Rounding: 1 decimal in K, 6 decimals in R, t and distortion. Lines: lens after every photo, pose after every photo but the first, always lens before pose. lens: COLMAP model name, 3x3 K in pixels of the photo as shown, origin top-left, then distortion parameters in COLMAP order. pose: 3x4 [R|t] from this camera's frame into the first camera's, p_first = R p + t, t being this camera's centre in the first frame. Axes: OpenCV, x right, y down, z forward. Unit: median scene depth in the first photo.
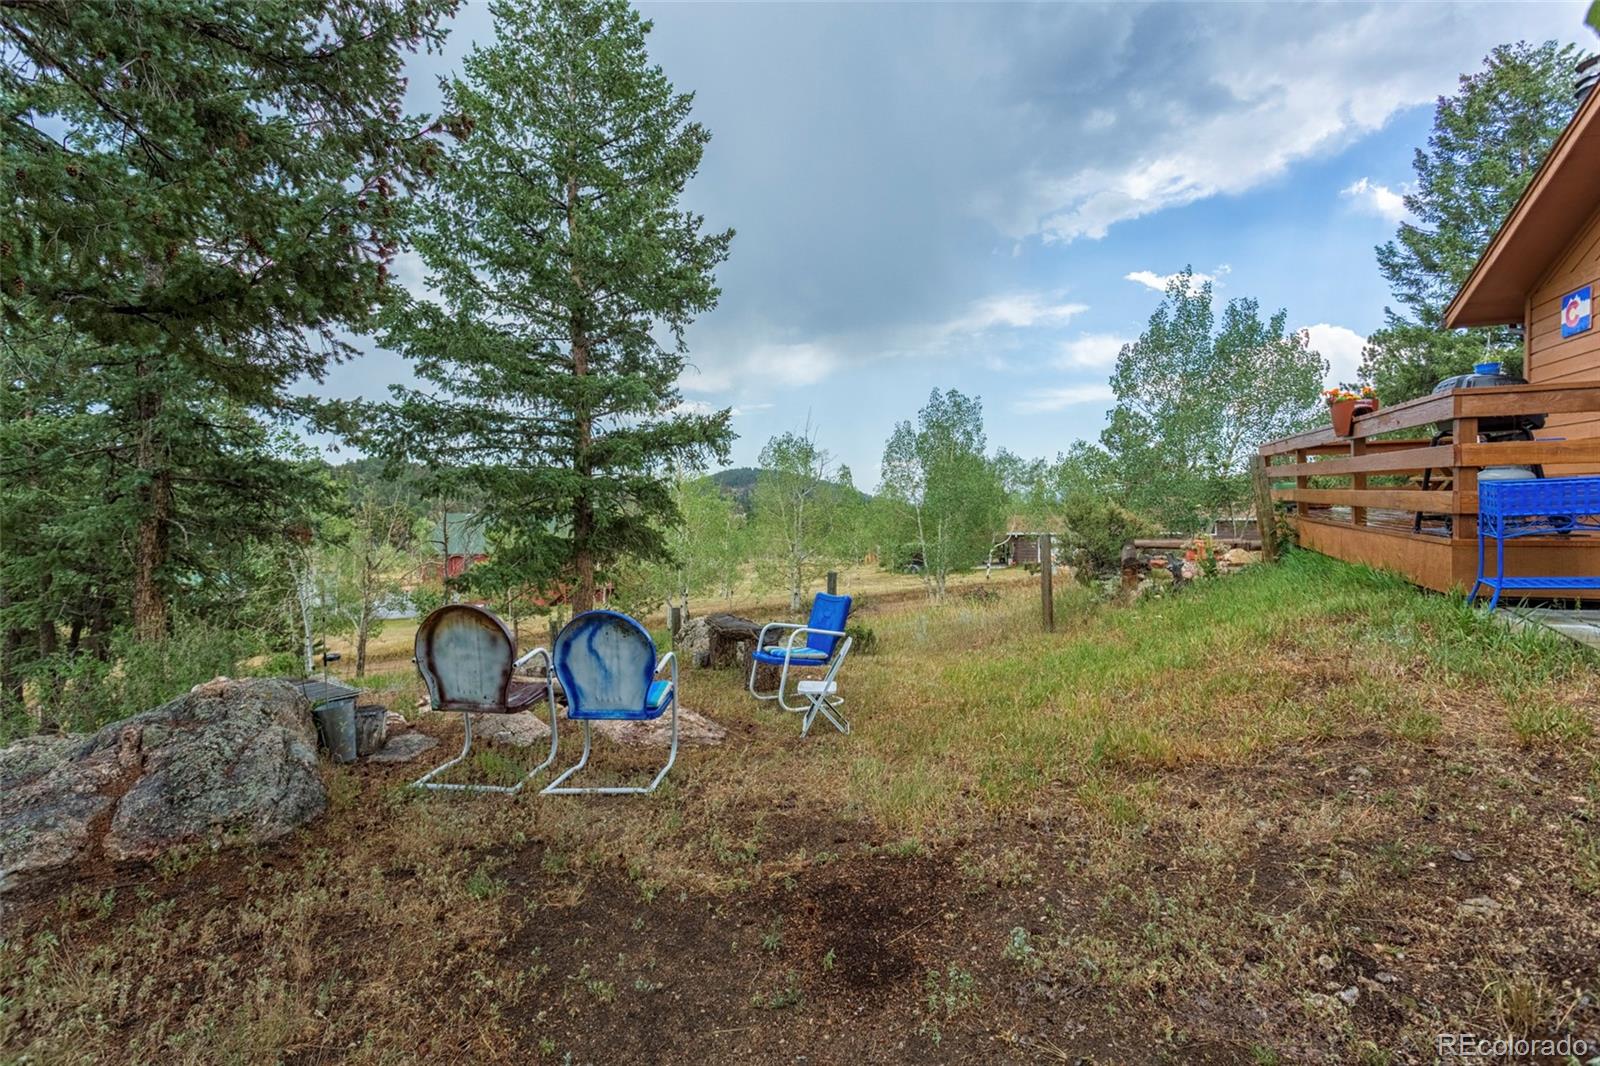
lens RADIAL K [[751.7, 0, 793.3], [0, 751.7, 516.2], [0, 0, 1]] dist [0.002429, 0.003309]
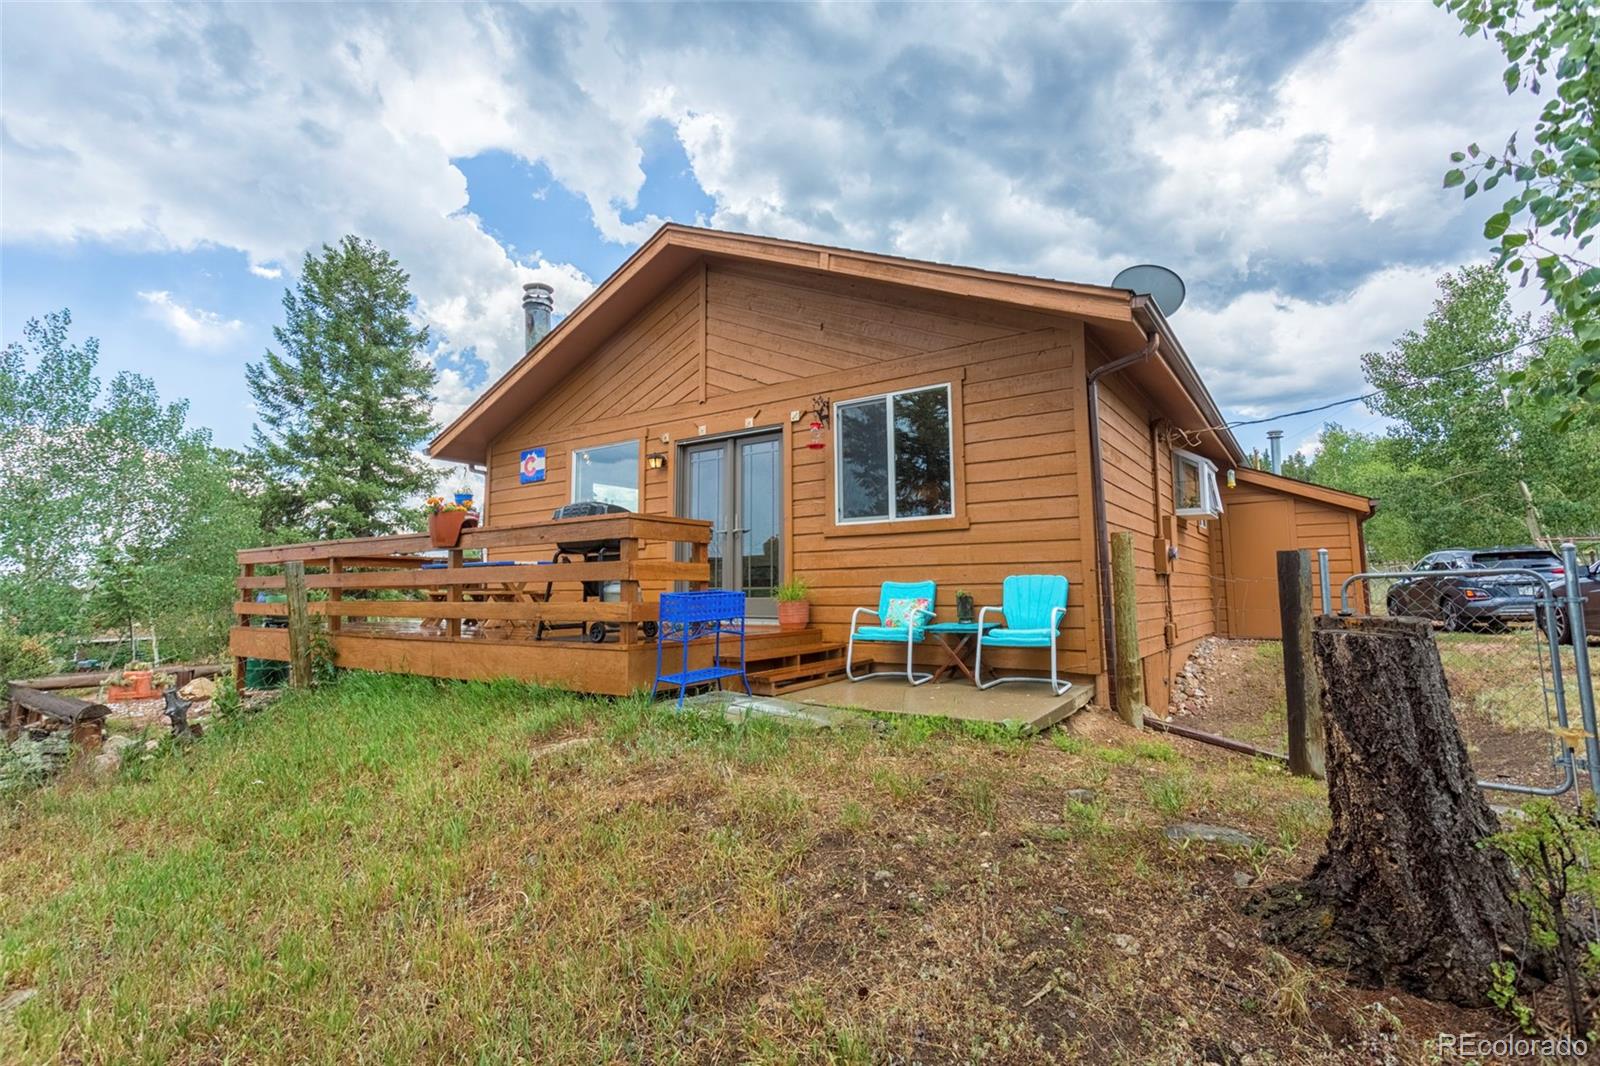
lens RADIAL K [[751.7, 0, 793.3], [0, 751.7, 516.2], [0, 0, 1]] dist [0.002429, 0.003309]
pose [[0.207279, 0.118127, 0.971124, -0.034082], [0.032776, 0.991287, -0.127576, -0.001548], [-0.977733, 0.058273, 0.201601, 0.097134]]
